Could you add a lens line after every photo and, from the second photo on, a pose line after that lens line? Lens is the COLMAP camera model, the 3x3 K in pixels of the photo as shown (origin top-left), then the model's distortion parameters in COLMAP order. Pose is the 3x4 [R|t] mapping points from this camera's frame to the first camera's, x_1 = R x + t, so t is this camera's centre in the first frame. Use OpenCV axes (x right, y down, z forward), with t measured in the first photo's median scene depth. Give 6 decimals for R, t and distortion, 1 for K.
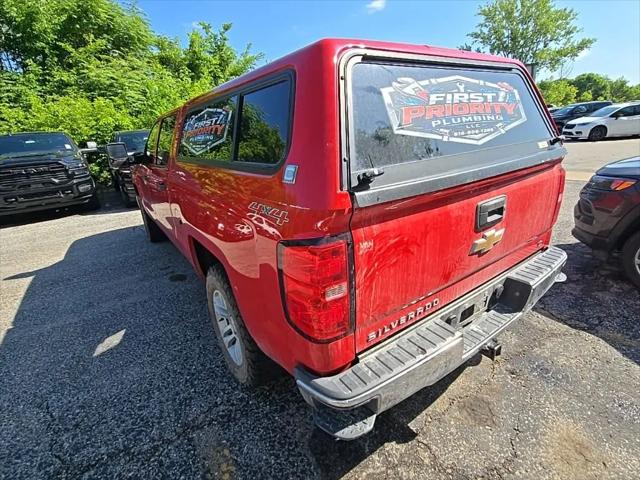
lens RADIAL K [[315.2, 0, 320.7], [0, 315.2, 232.0], [0, 0, 1]] dist [0.000781, -0.001370]
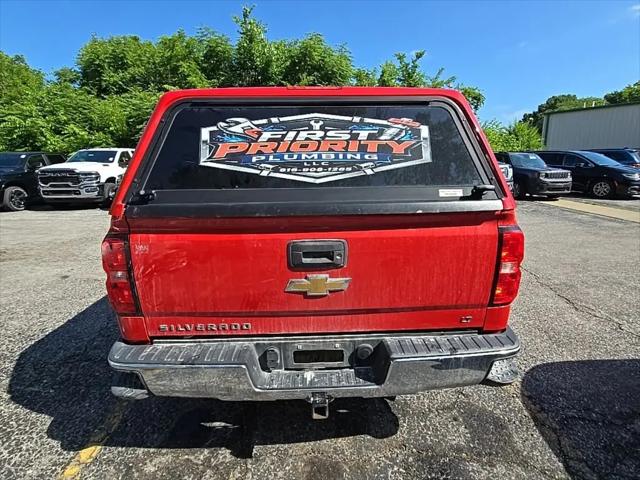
lens RADIAL K [[315.2, 0, 320.7], [0, 315.2, 232.0], [0, 0, 1]] dist [0.000781, -0.001370]
pose [[0.836524, 0.182120, -0.516778, 1.018387], [-0.214498, 0.976720, -0.003004, -0.126234], [0.504201, 0.113360, 0.856114, 0.188504]]
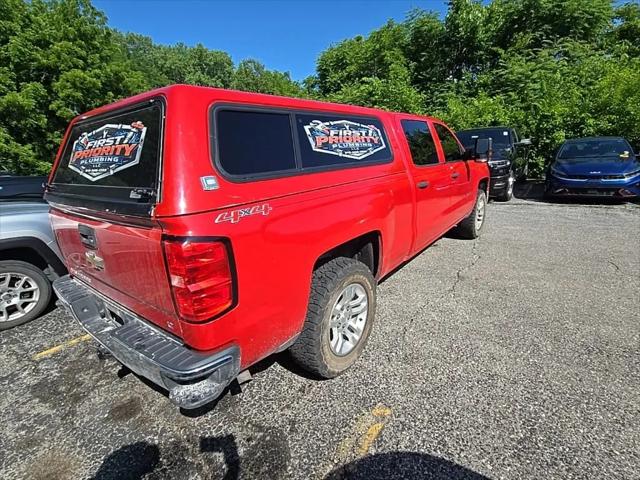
lens RADIAL K [[315.2, 0, 320.7], [0, 315.2, 232.0], [0, 0, 1]] dist [0.000781, -0.001370]
pose [[0.306592, 0.289546, -0.906733, 1.910572], [-0.261693, 0.941540, 0.212176, -0.571802], [0.915160, 0.172235, 0.364441, 1.369562]]
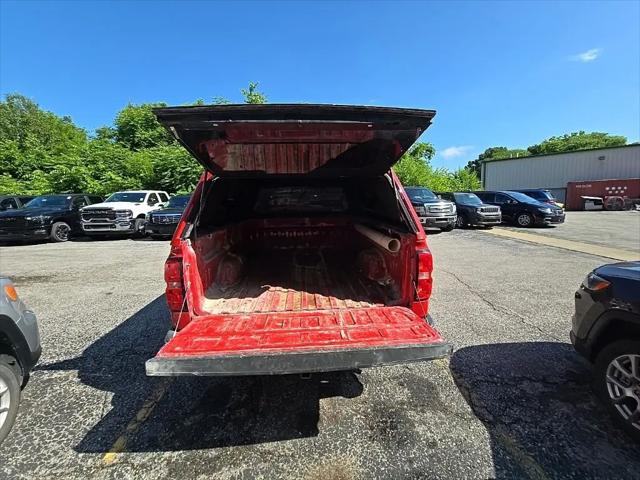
lens RADIAL K [[259.0, 0, 320.6], [0, 259.0, 231.1], [0, 0, 1]] dist [0.020836, -0.017421]
pose [[0.857106, 0.123661, -0.500077, 1.203969], [-0.201118, 0.974047, -0.103841, -0.125135], [0.474257, 0.189577, 0.859733, -0.065895]]
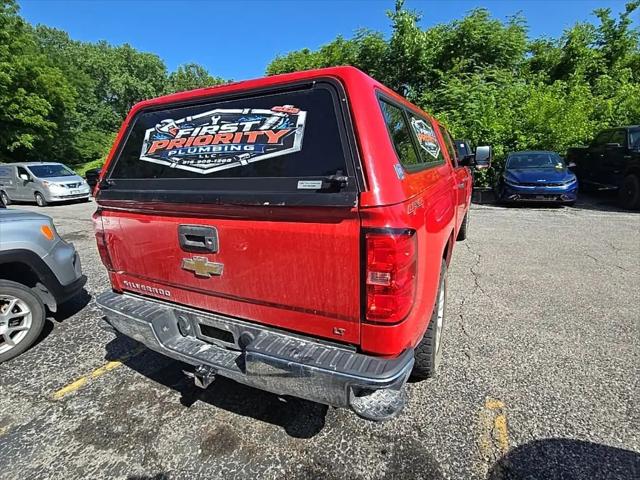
lens RADIAL K [[315.2, 0, 320.7], [0, 315.2, 232.0], [0, 0, 1]] dist [0.000781, -0.001370]
pose [[0.479595, 0.250735, -0.840905, 1.596940], [-0.268104, 0.954352, 0.131653, -0.326832], [0.835529, 0.162310, 0.524925, 0.785037]]
